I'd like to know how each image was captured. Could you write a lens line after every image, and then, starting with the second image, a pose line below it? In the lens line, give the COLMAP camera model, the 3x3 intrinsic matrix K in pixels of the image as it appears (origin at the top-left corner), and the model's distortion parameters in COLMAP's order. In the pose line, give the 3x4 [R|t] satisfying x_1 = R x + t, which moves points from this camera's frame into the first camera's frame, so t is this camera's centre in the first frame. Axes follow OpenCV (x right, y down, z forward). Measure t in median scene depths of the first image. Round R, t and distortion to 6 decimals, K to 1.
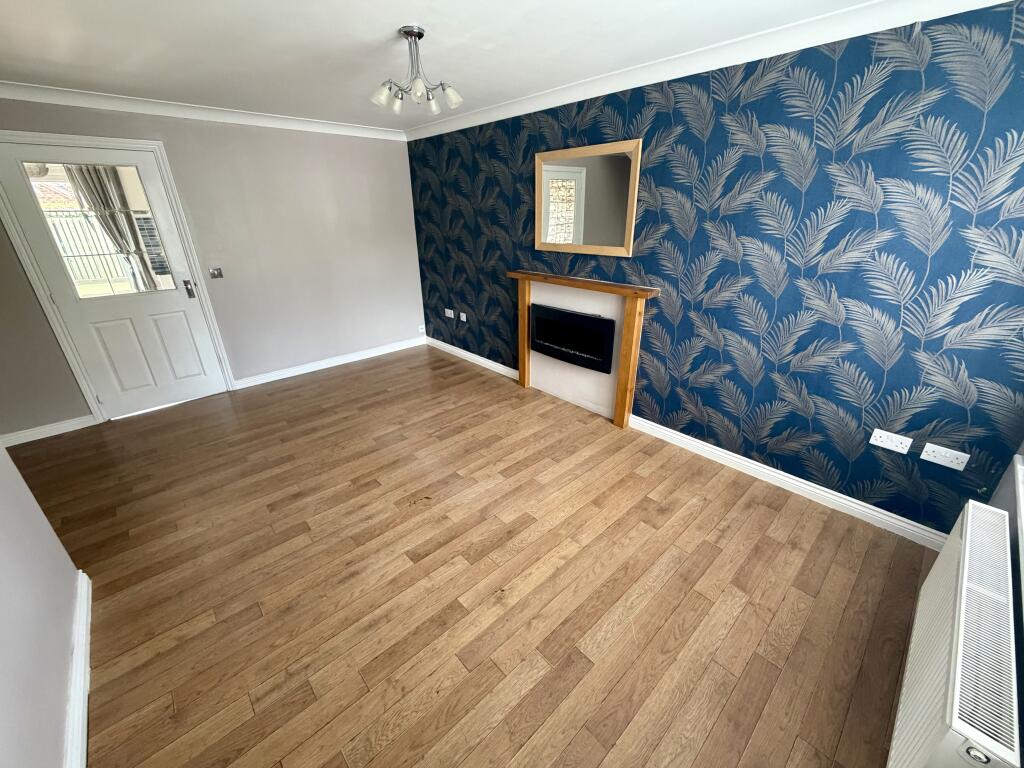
lens RADIAL K [[408.1, 0, 512.3], [0, 408.1, 384.6], [0, 0, 1]] dist [0.005129, 0.000036]
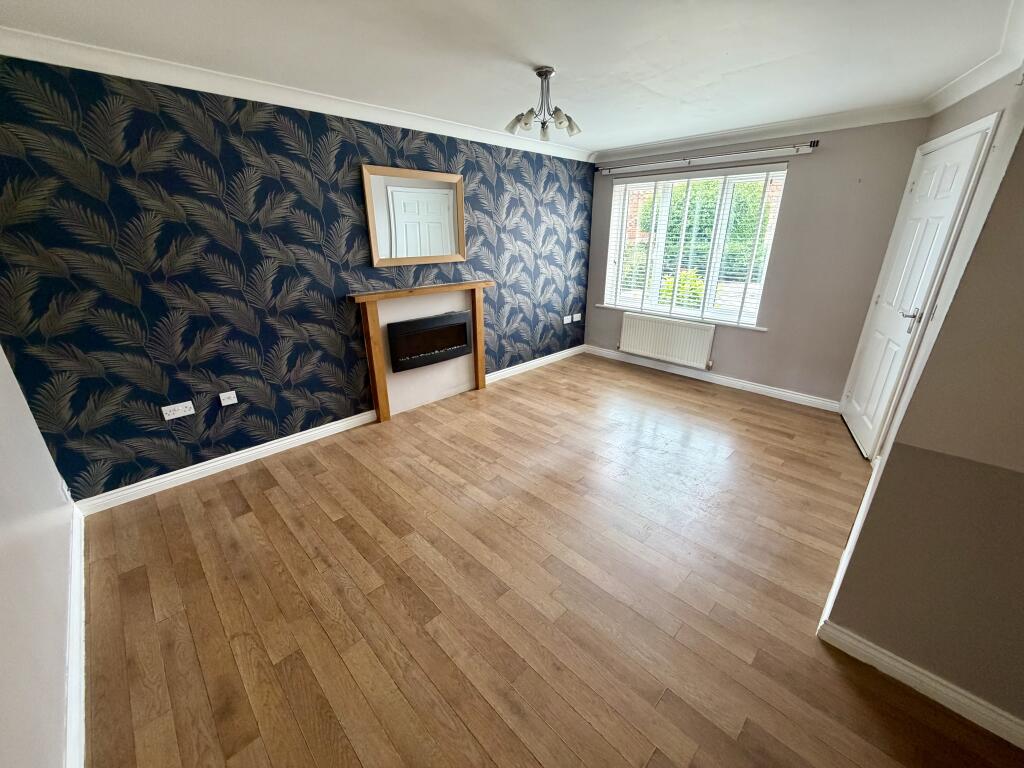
lens RADIAL K [[408.1, 0, 511.0], [0, 408.1, 383.6], [0, 0, 1]] dist [0.005129, 0.000036]
pose [[-0.028458, -0.335976, 0.941440, -1.009076], [0.405313, 0.857046, 0.318110, -0.302727], [-0.913735, 0.390631, 0.111786, 0.795090]]
